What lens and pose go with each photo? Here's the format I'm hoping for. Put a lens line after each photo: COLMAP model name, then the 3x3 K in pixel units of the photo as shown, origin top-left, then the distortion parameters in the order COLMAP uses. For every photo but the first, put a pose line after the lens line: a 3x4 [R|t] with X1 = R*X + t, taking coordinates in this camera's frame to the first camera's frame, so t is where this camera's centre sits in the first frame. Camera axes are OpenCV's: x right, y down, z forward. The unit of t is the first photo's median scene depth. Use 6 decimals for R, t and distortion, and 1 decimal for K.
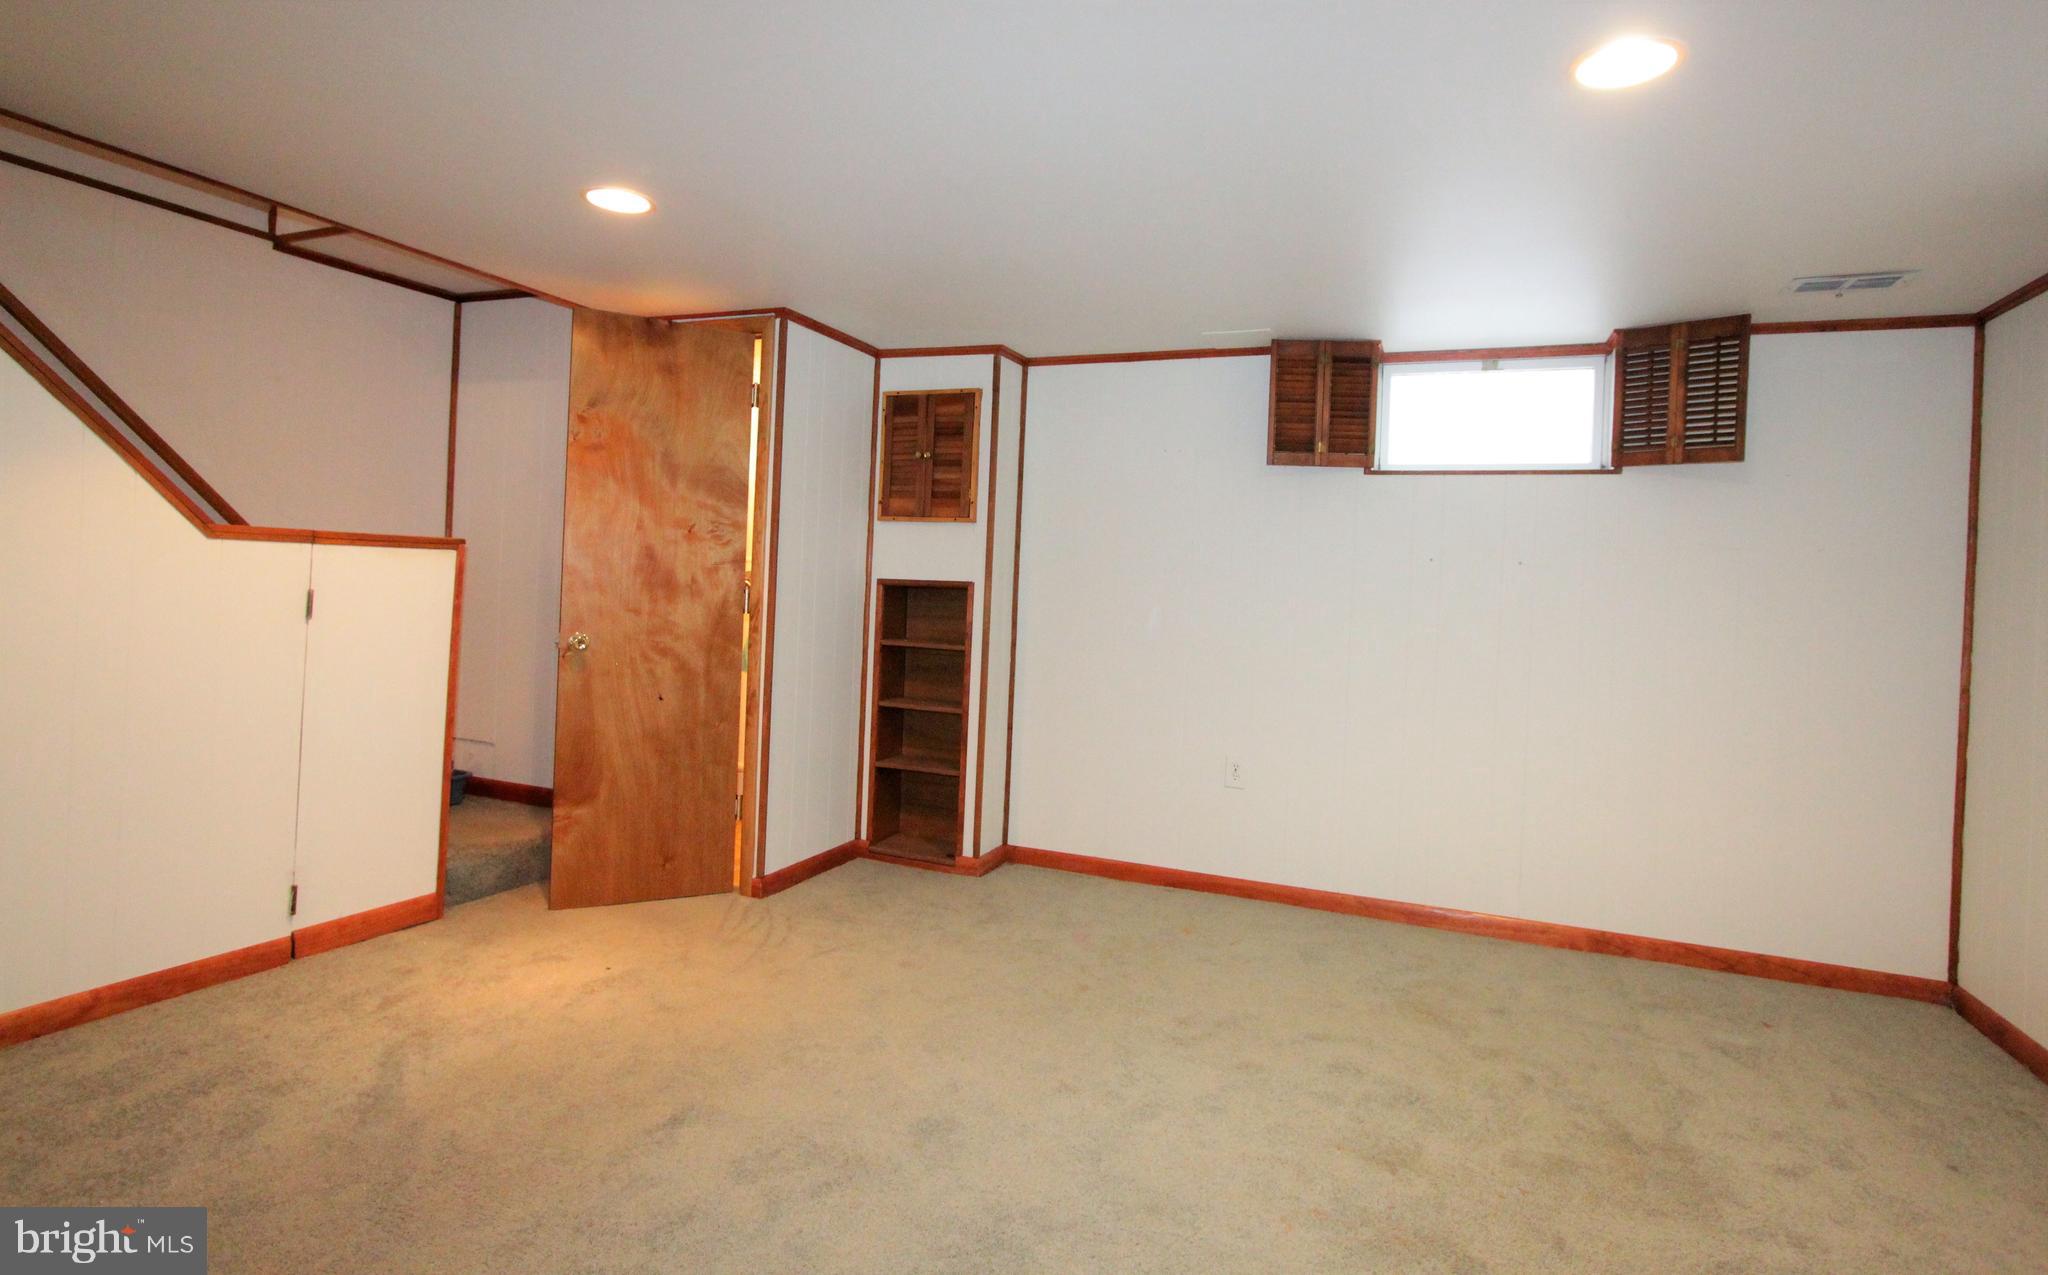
lens RADIAL K [[1047.5, 0, 1020.5], [0, 1047.5, 586.7], [0, 0, 1]] dist [-0.037984, 0.020381]
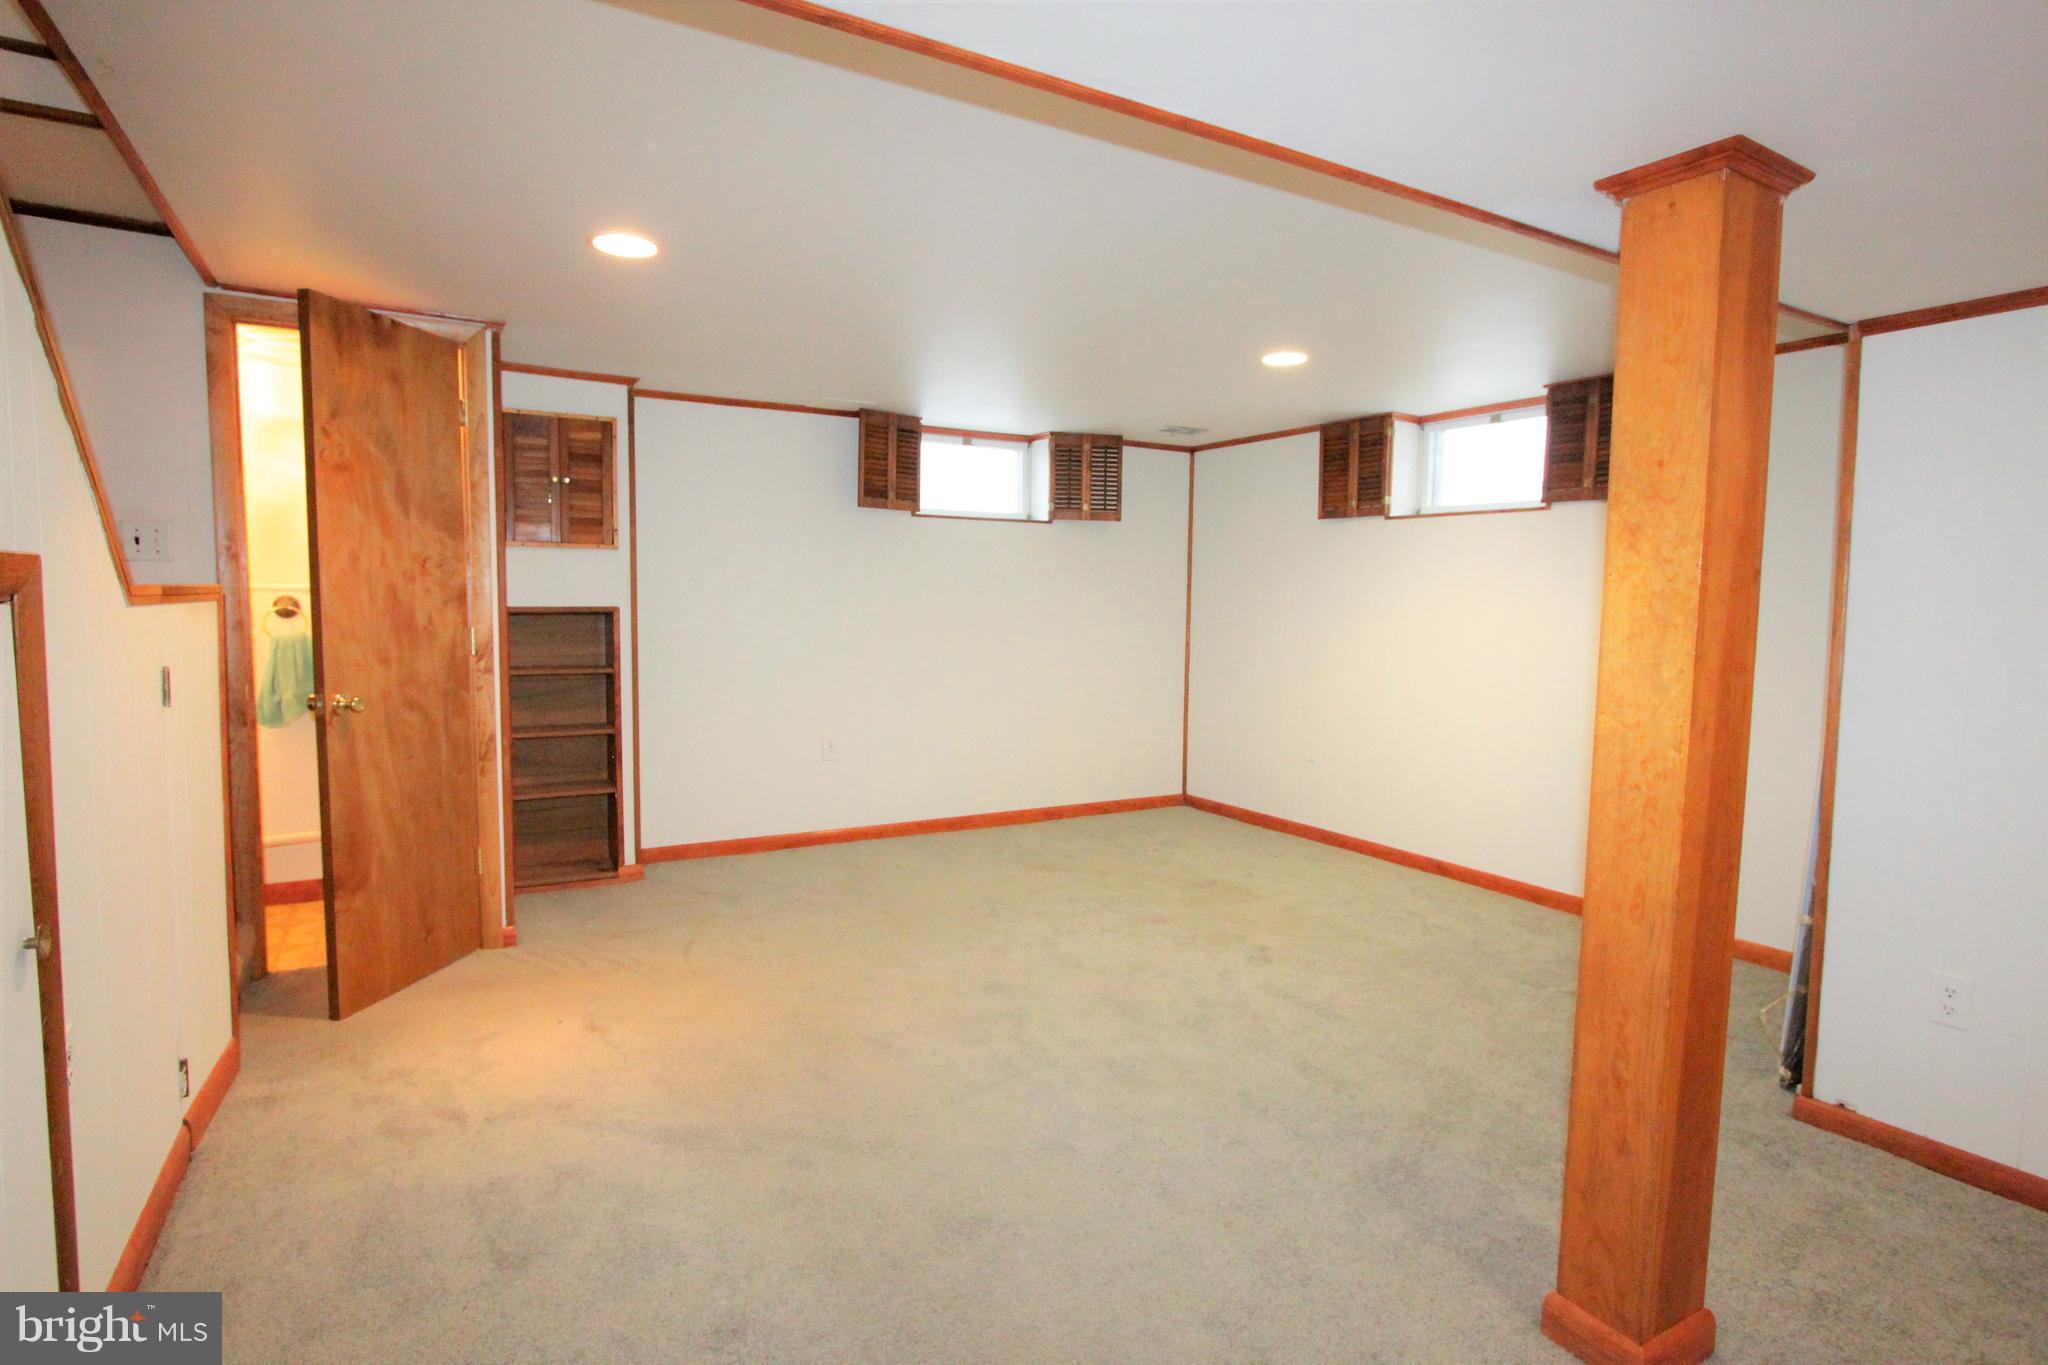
lens RADIAL K [[1042.8, 0, 1021.7], [0, 1042.8, 682.8], [0, 0, 1]] dist [-0.031745, -0.000167]
pose [[0.599099, -0.099830, 0.794427, -0.689152], [0.013264, 0.993298, 0.114819, -0.046283], [-0.800565, -0.058251, 0.596408, 0.064114]]
